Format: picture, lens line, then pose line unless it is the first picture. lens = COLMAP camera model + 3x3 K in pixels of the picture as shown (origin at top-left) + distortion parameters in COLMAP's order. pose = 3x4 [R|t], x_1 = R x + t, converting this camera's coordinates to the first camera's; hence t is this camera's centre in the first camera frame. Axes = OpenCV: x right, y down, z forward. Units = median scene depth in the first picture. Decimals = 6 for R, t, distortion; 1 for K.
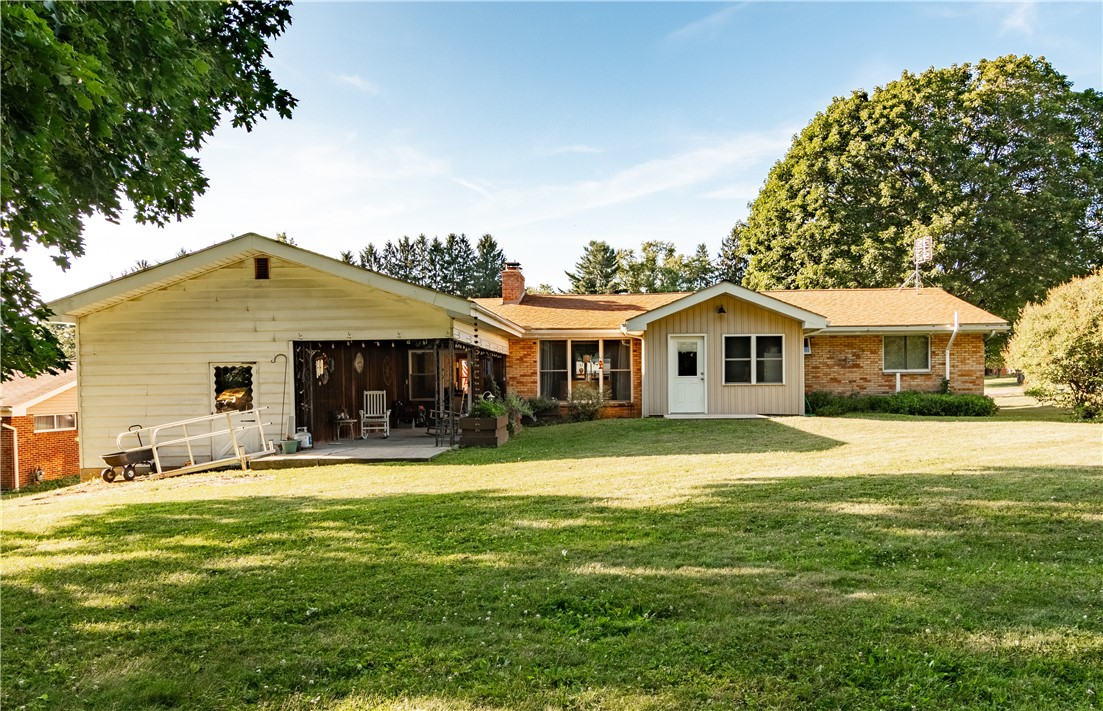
lens RADIAL K [[613.7, 0, 585.7], [0, 613.7, 402.7], [0, 0, 1]] dist [-0.000675, -0.000233]
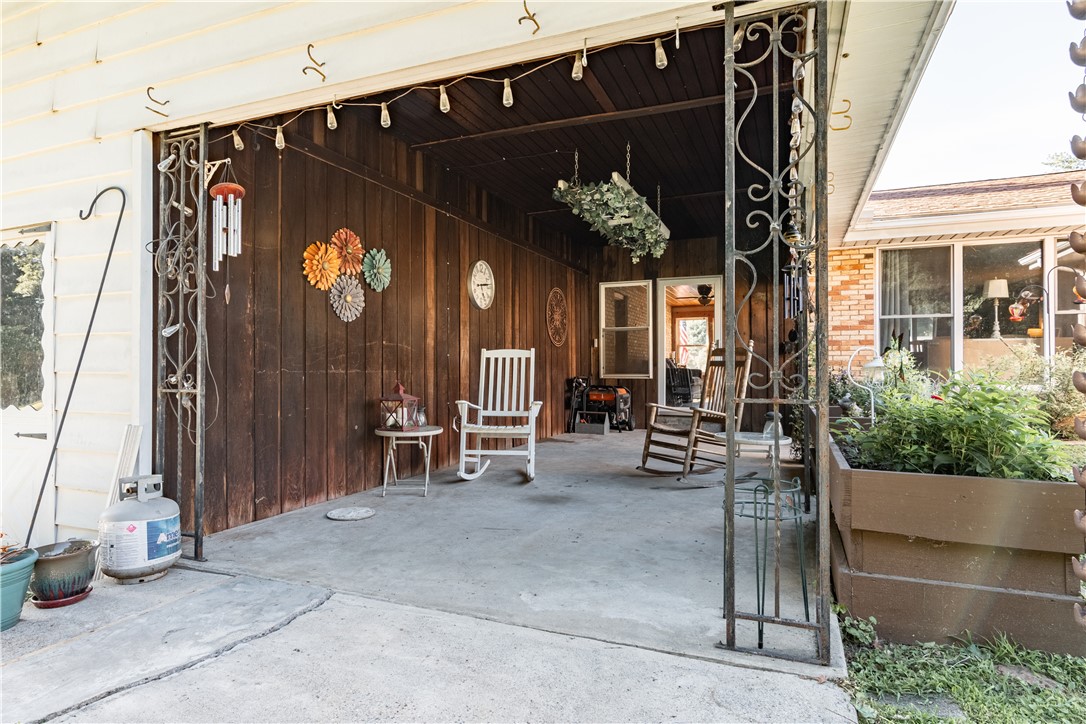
lens RADIAL K [[600.7, 0, 542.4], [0, 600.7, 363.6], [0, 0, 1]] dist [0.006076, 0.000761]
pose [[0.926774, 0.006471, -0.375563, -0.161169], [-0.019131, 0.999367, -0.029990, 0.000421], [0.375131, 0.034979, 0.926312, 0.581670]]
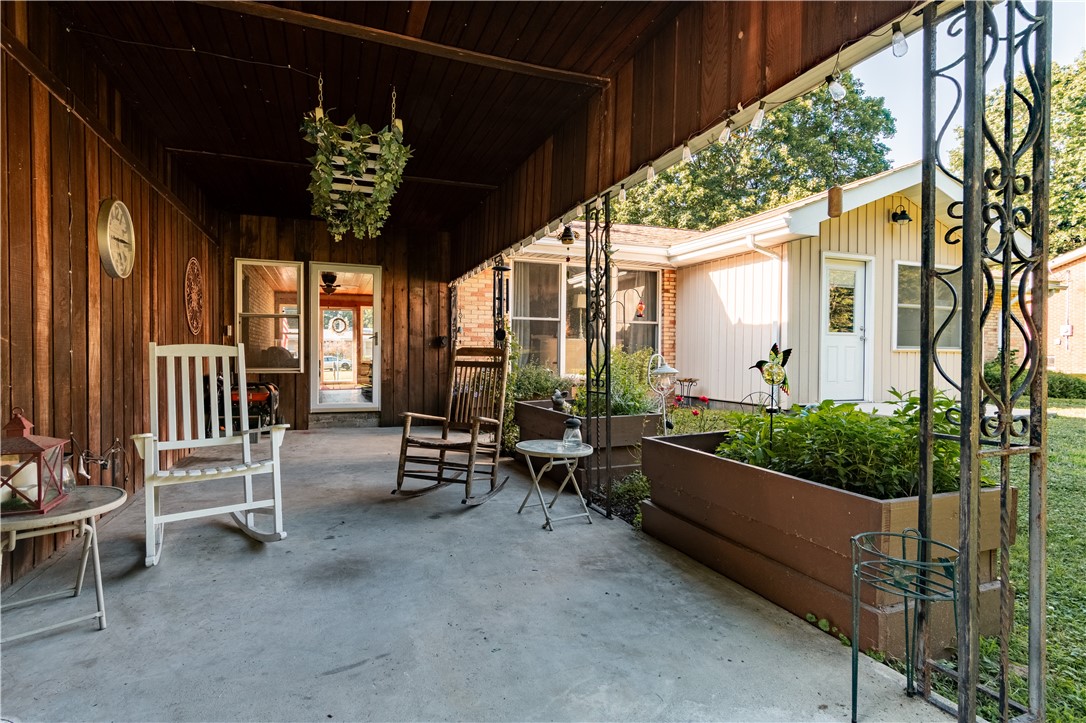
lens RADIAL K [[537.2, 0, 541.0], [0, 537.2, 361.8], [0, 0, 1]] dist [0.005991, -0.000847]
pose [[0.934893, 0.011555, 0.354742, -0.255851], [-0.006465, 0.999858, -0.015531, -0.008355], [-0.354871, 0.012227, 0.934835, 0.653893]]
